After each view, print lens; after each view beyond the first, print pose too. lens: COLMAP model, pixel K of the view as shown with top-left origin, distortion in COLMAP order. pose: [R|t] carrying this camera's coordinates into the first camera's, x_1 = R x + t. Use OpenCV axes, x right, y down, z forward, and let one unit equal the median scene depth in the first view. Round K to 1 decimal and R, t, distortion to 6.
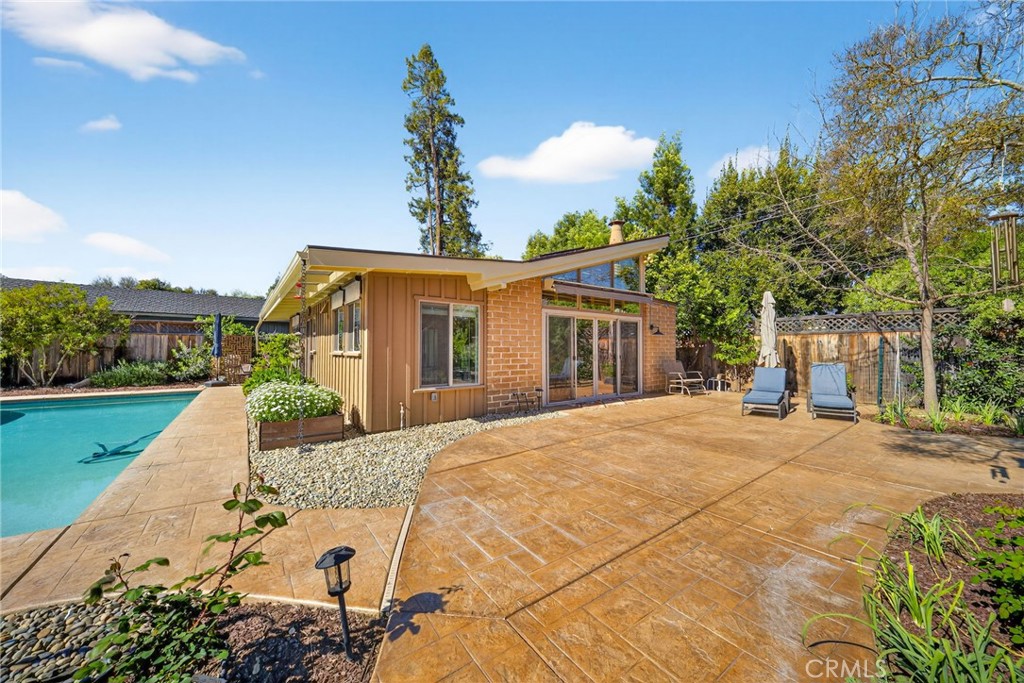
lens RADIAL K [[362.6, 0, 512.0], [0, 362.6, 341.5], [0, 0, 1]] dist [0.001095, 0.000078]
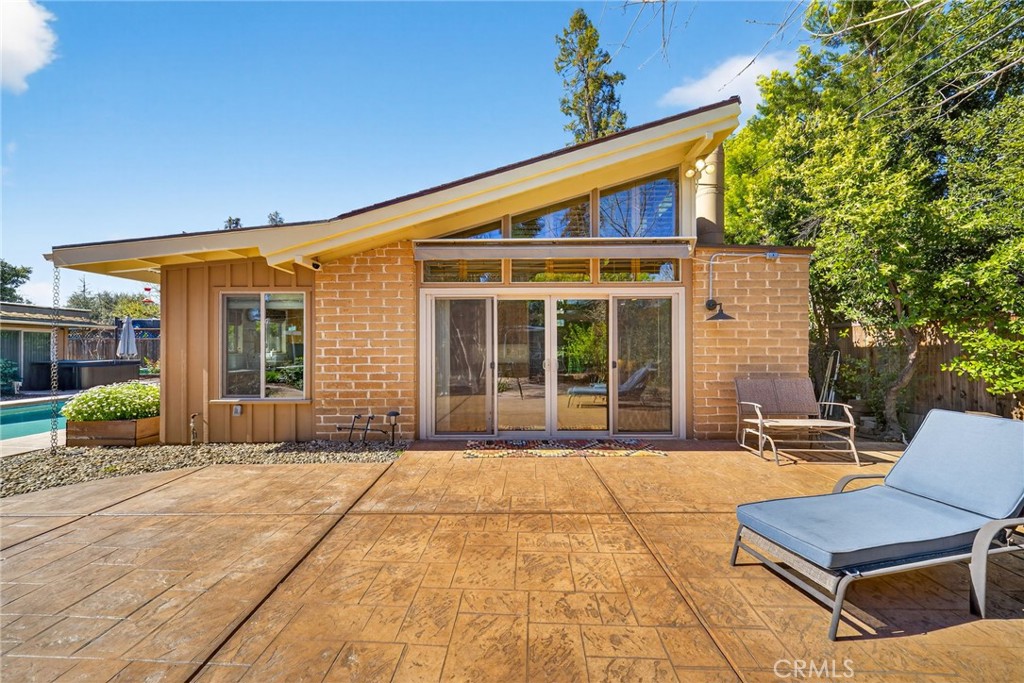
lens RADIAL K [[375.5, 0, 515.2], [0, 375.5, 346.2], [0, 0, 1]] dist [-0.001161, -0.000103]
pose [[0.791426, -0.013225, -0.611122, 0.579027], [0.014751, 0.999888, -0.002534, 0.015544], [0.611088, -0.007010, 0.791532, 0.526548]]
